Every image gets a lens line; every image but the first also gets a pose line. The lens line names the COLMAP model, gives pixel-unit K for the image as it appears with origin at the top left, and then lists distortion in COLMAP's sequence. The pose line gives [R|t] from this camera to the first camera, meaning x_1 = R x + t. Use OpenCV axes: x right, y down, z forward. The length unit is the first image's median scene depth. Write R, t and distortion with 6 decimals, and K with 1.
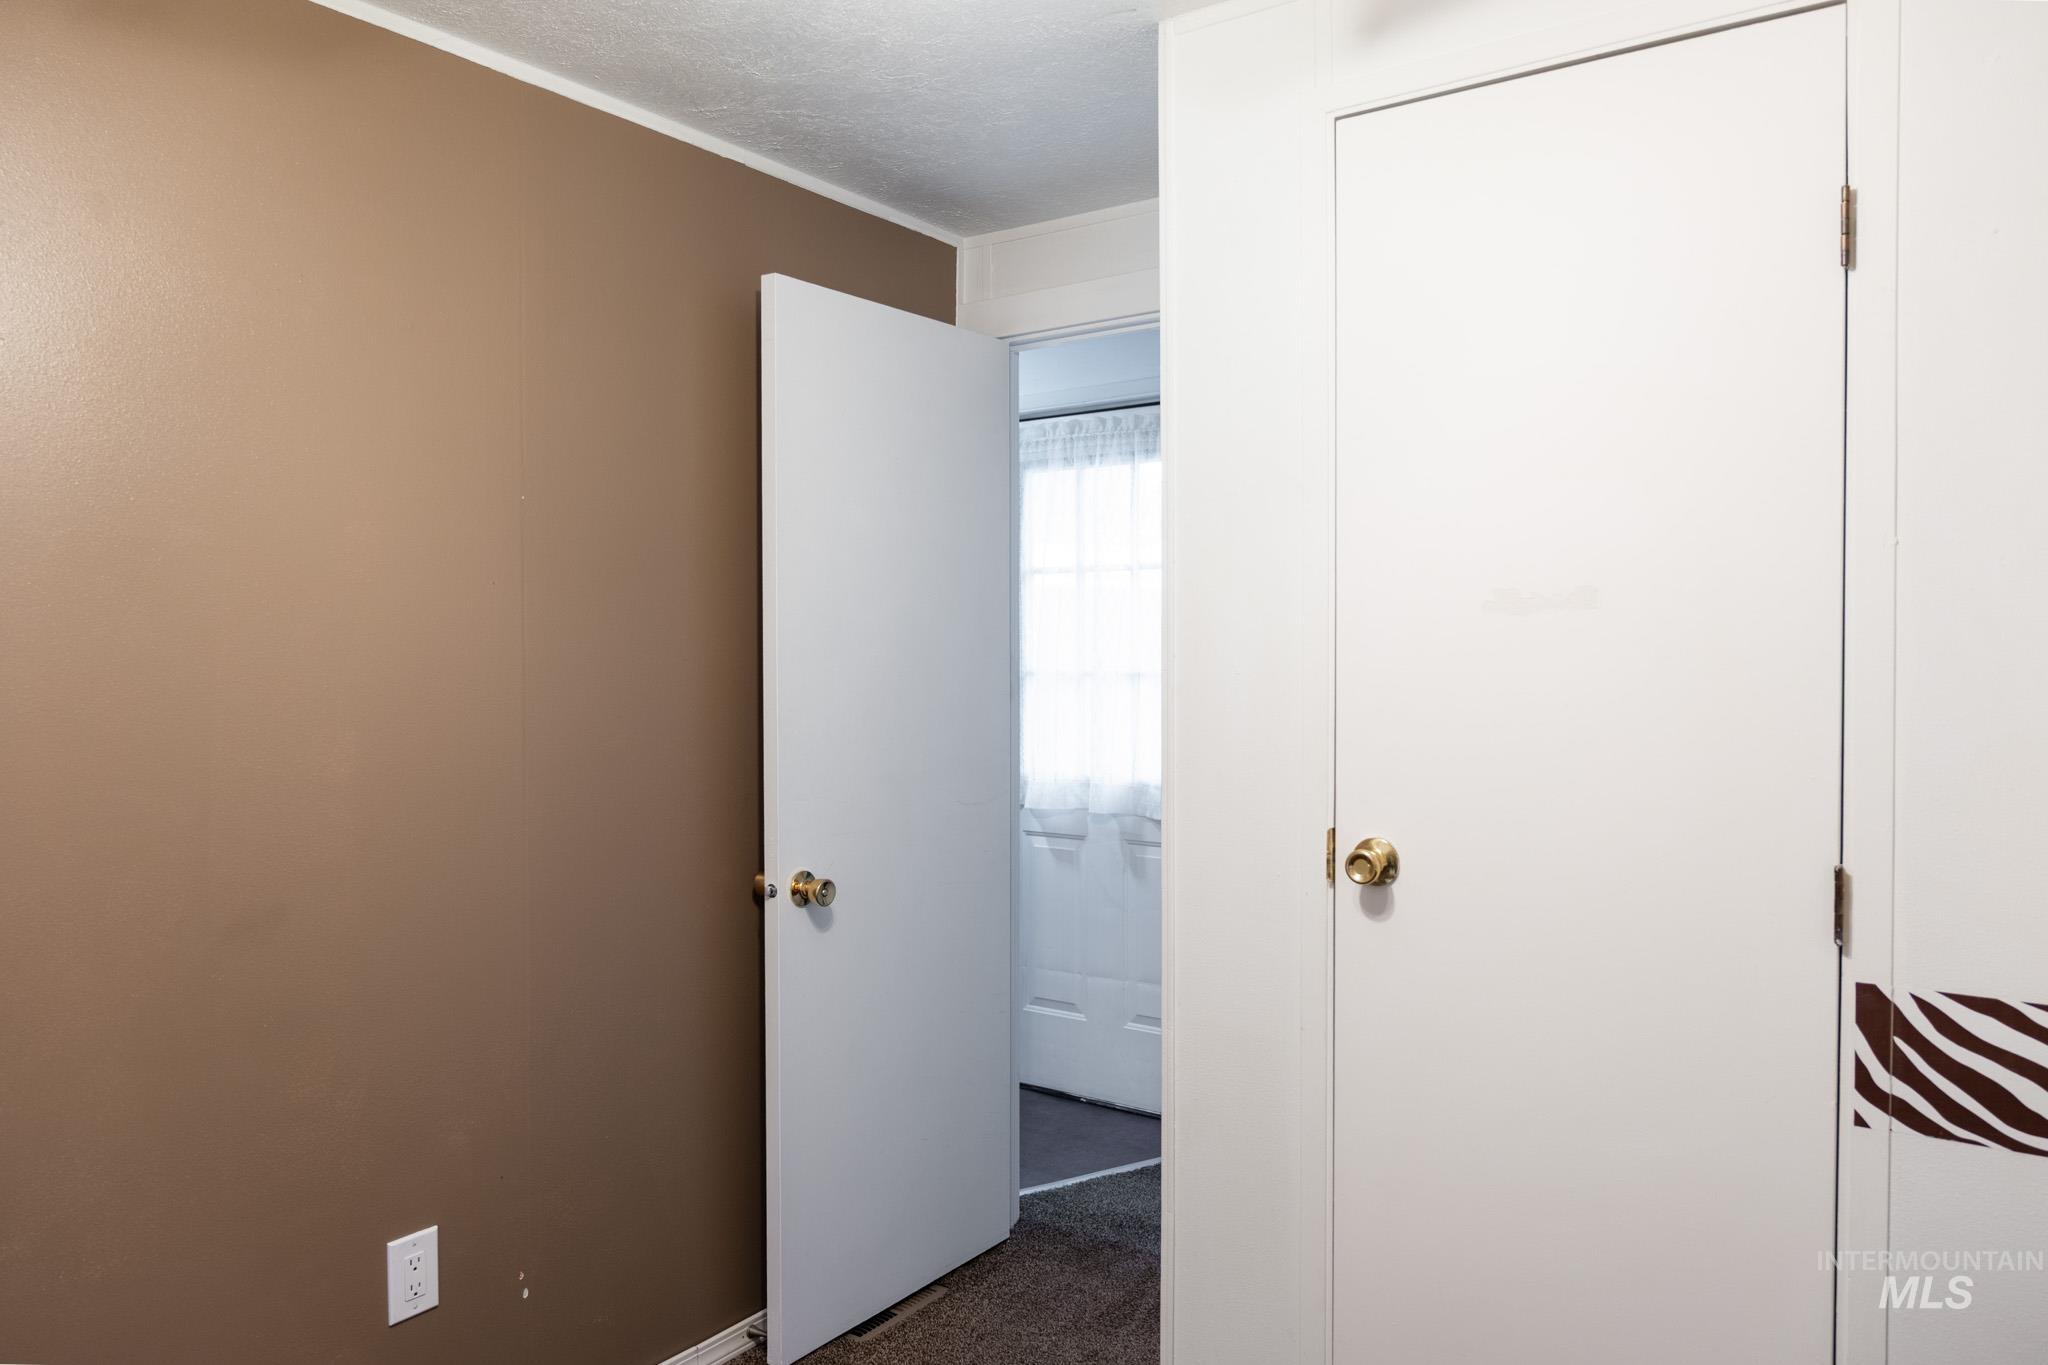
lens RADIAL K [[1363.6, 0, 1024.5], [0, 1363.6, 681.0], [0, 0, 1]] dist [-0.008893, 0.002748]
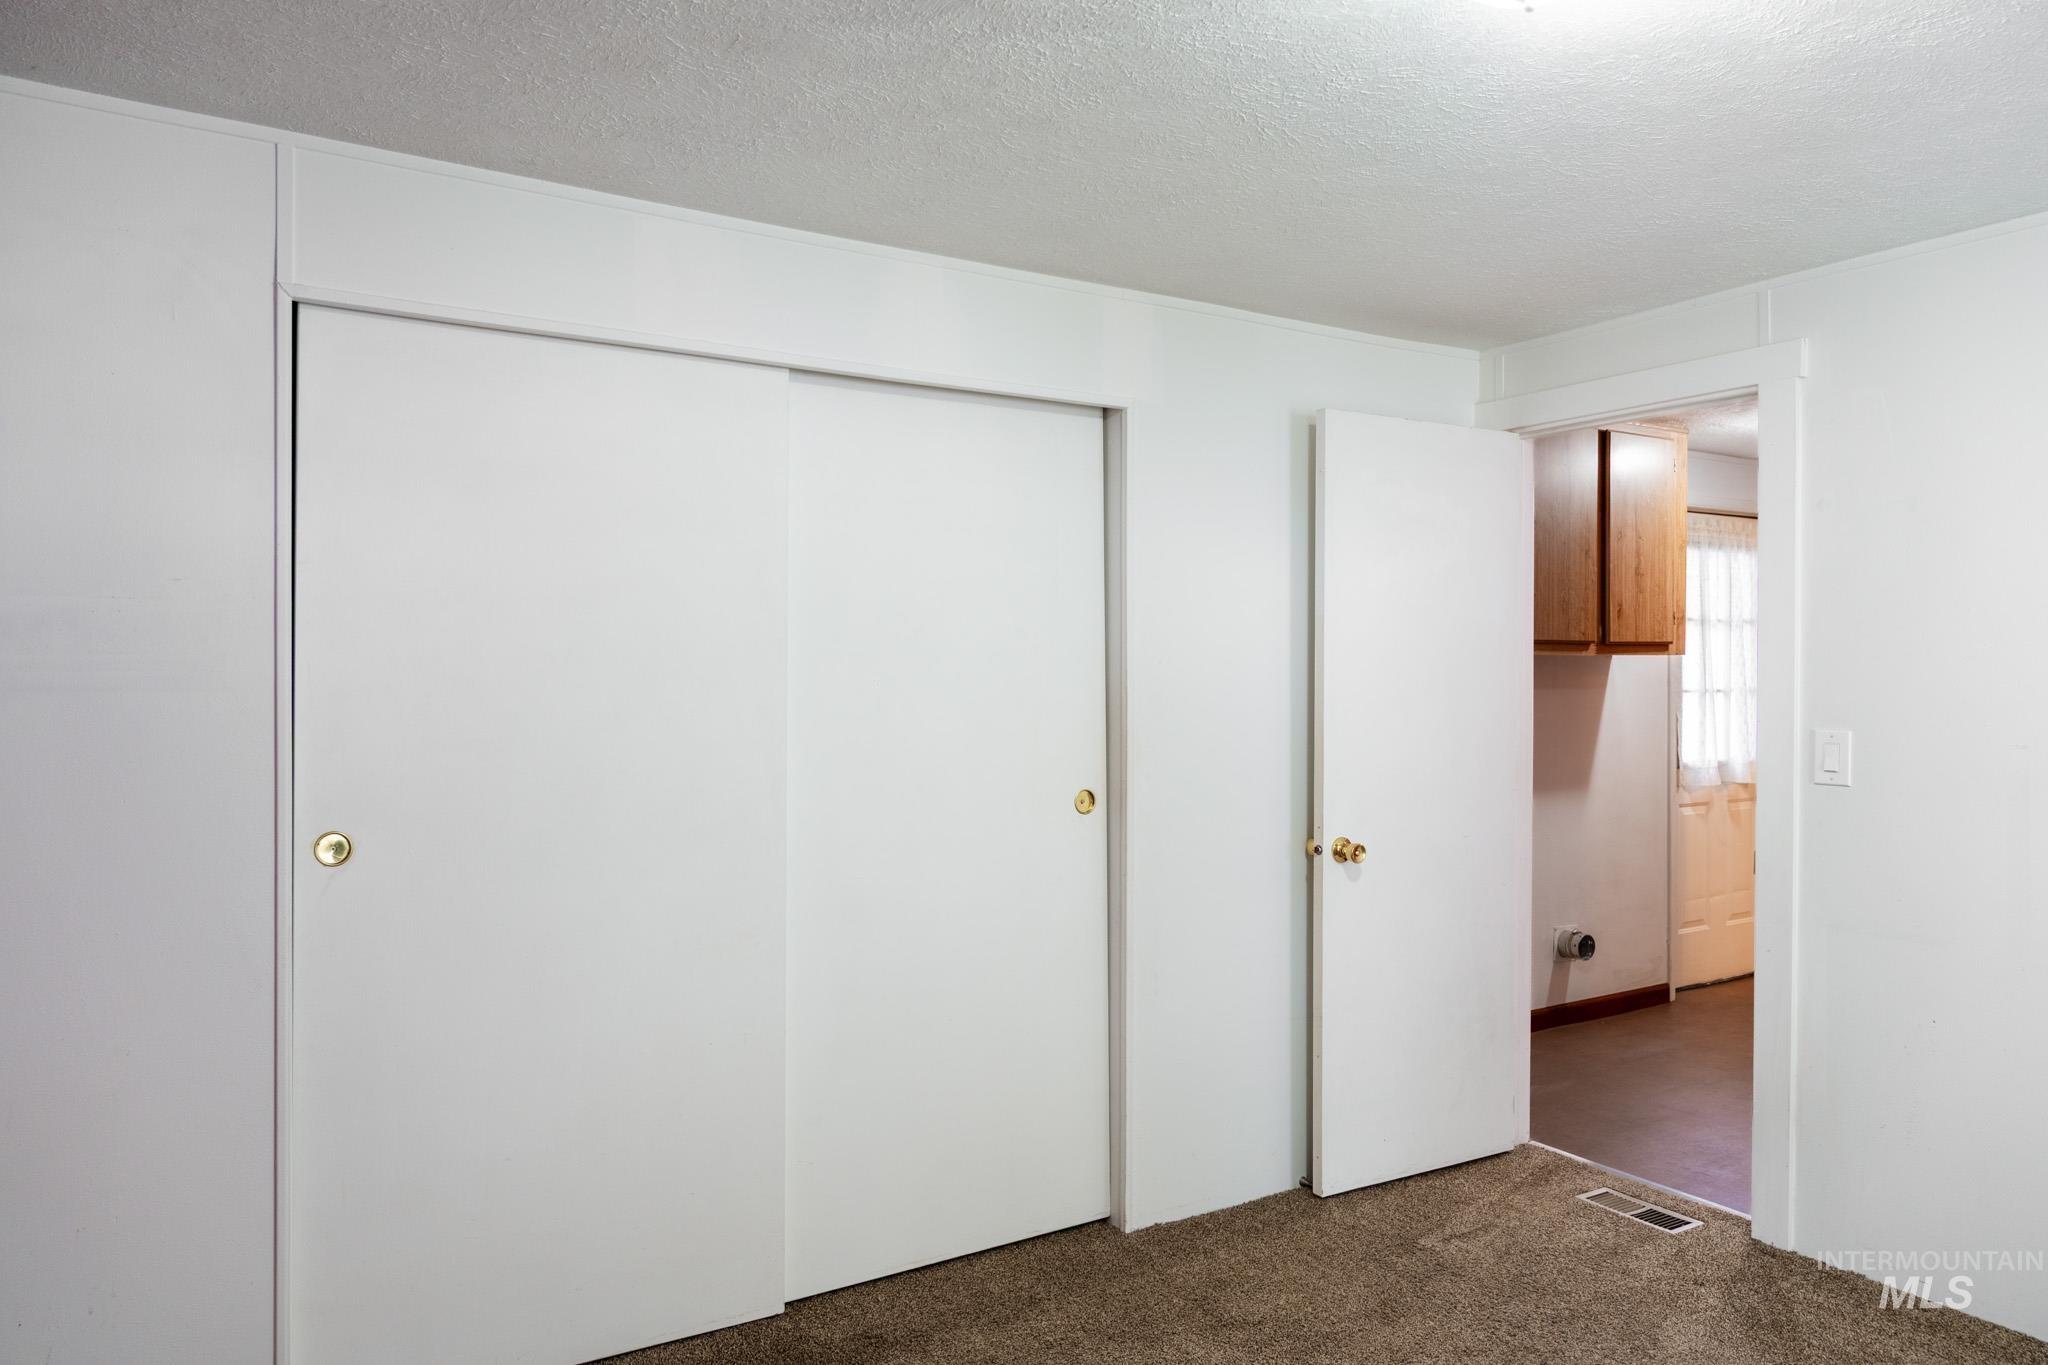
lens RADIAL K [[1363.6, 0, 1025.6], [0, 1363.6, 679.6], [0, 0, 1]] dist [-0.008893, 0.002748]
pose [[0.394404, -0.001931, 0.918935, -1.606786], [0.019492, 0.999790, -0.006265, -0.022694], [-0.918730, 0.020383, 0.394359, 1.109405]]
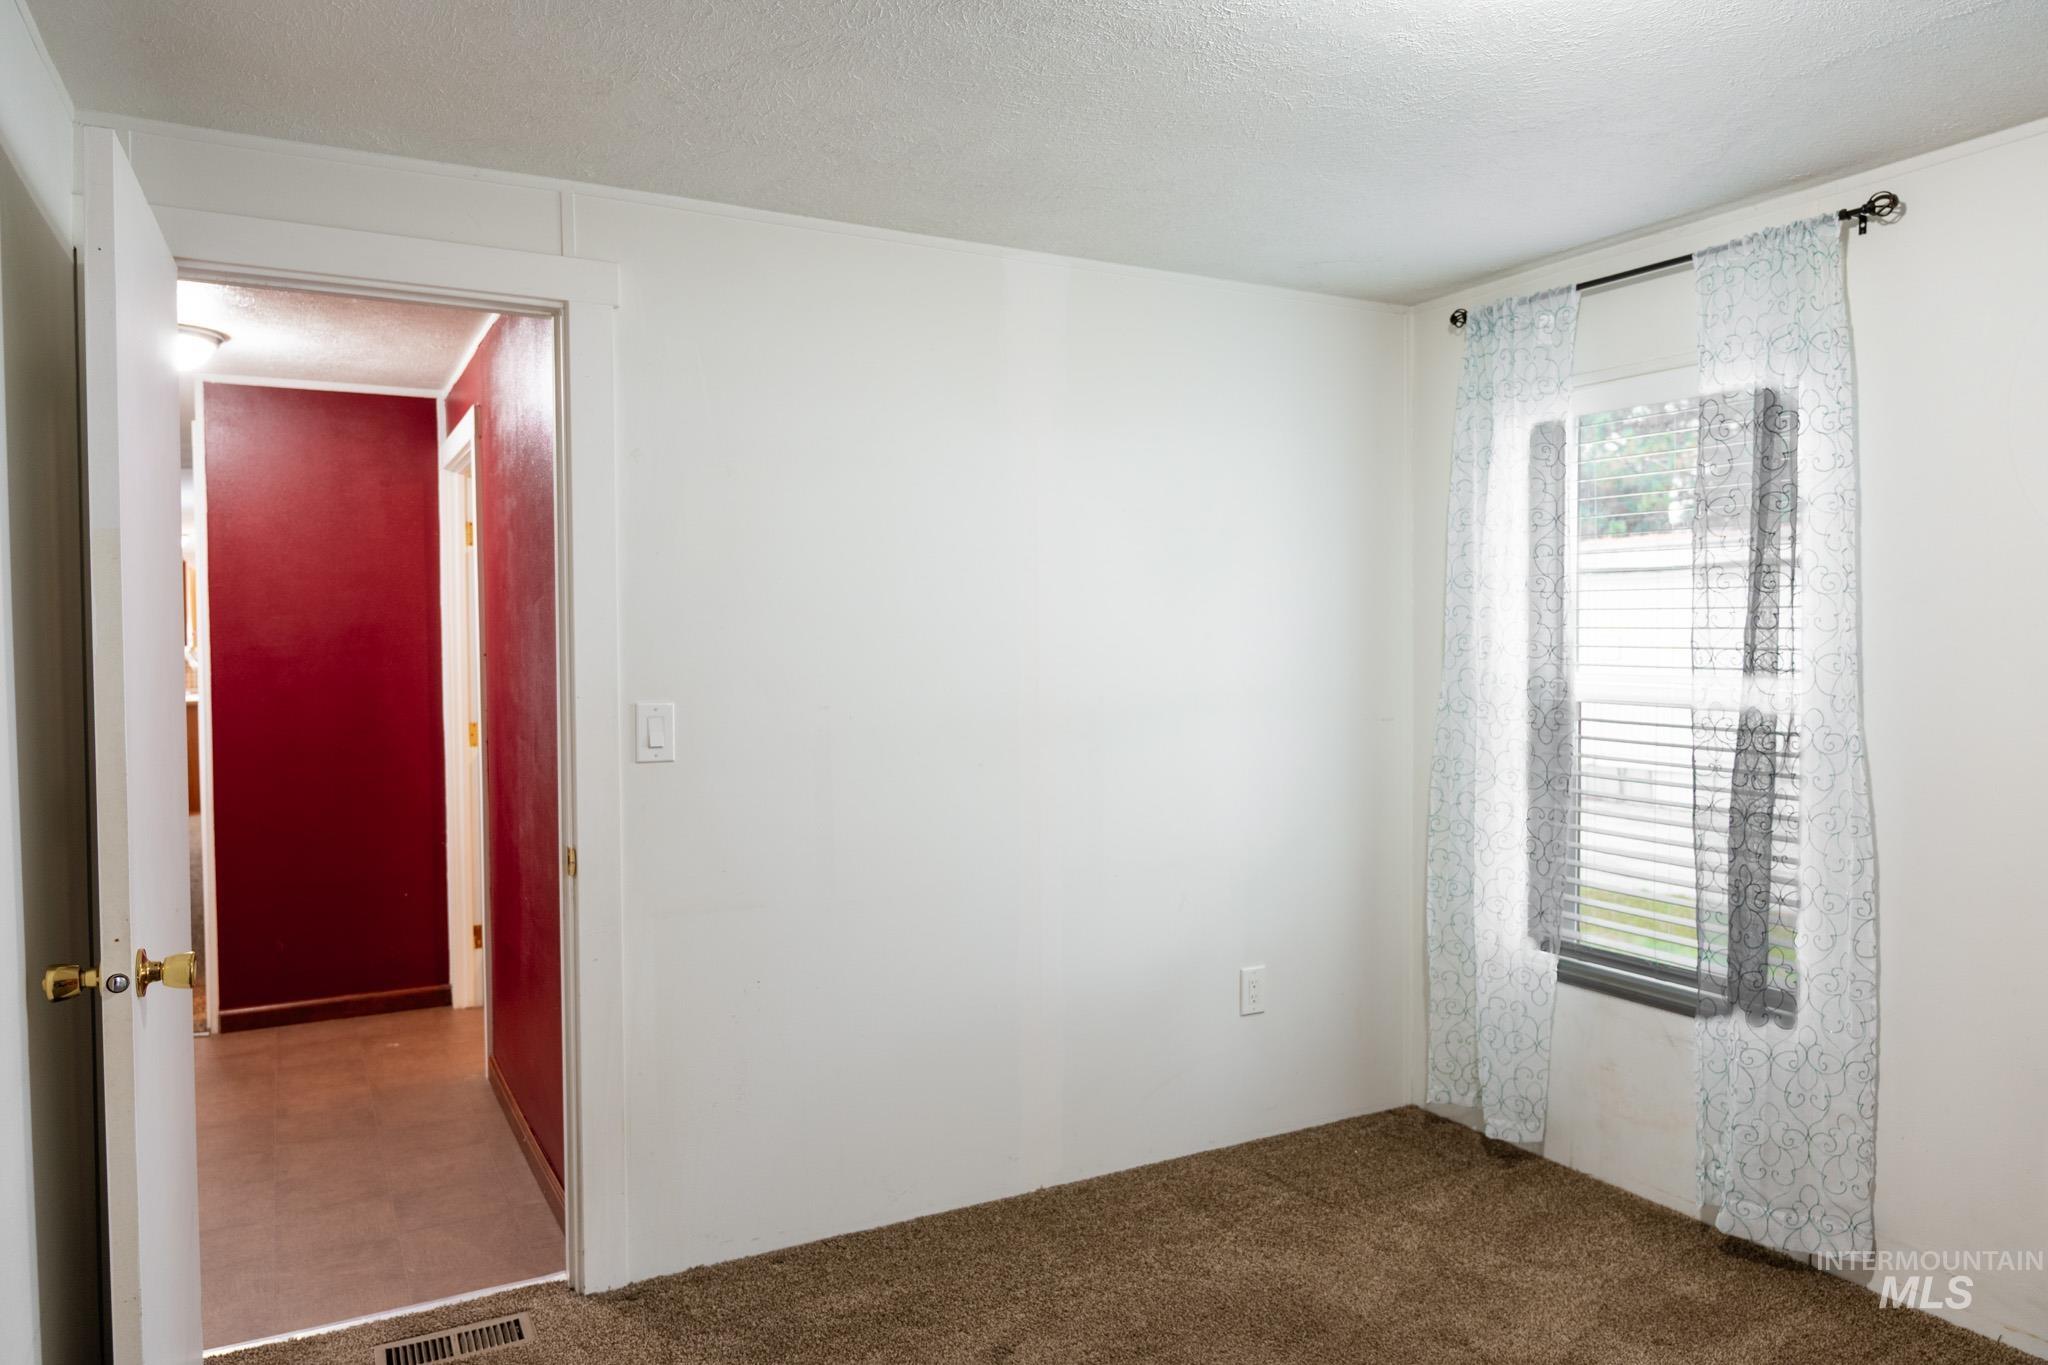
lens RADIAL K [[1363.6, 0, 1028.6], [0, 1363.6, 674.6], [0, 0, 1]] dist [-0.008893, 0.002748]
pose [[-0.900406, -0.006771, 0.434997, -0.831196], [0.013776, 0.998934, 0.044064, -0.042634], [-0.434831, 0.045668, -0.899353, 1.955647]]
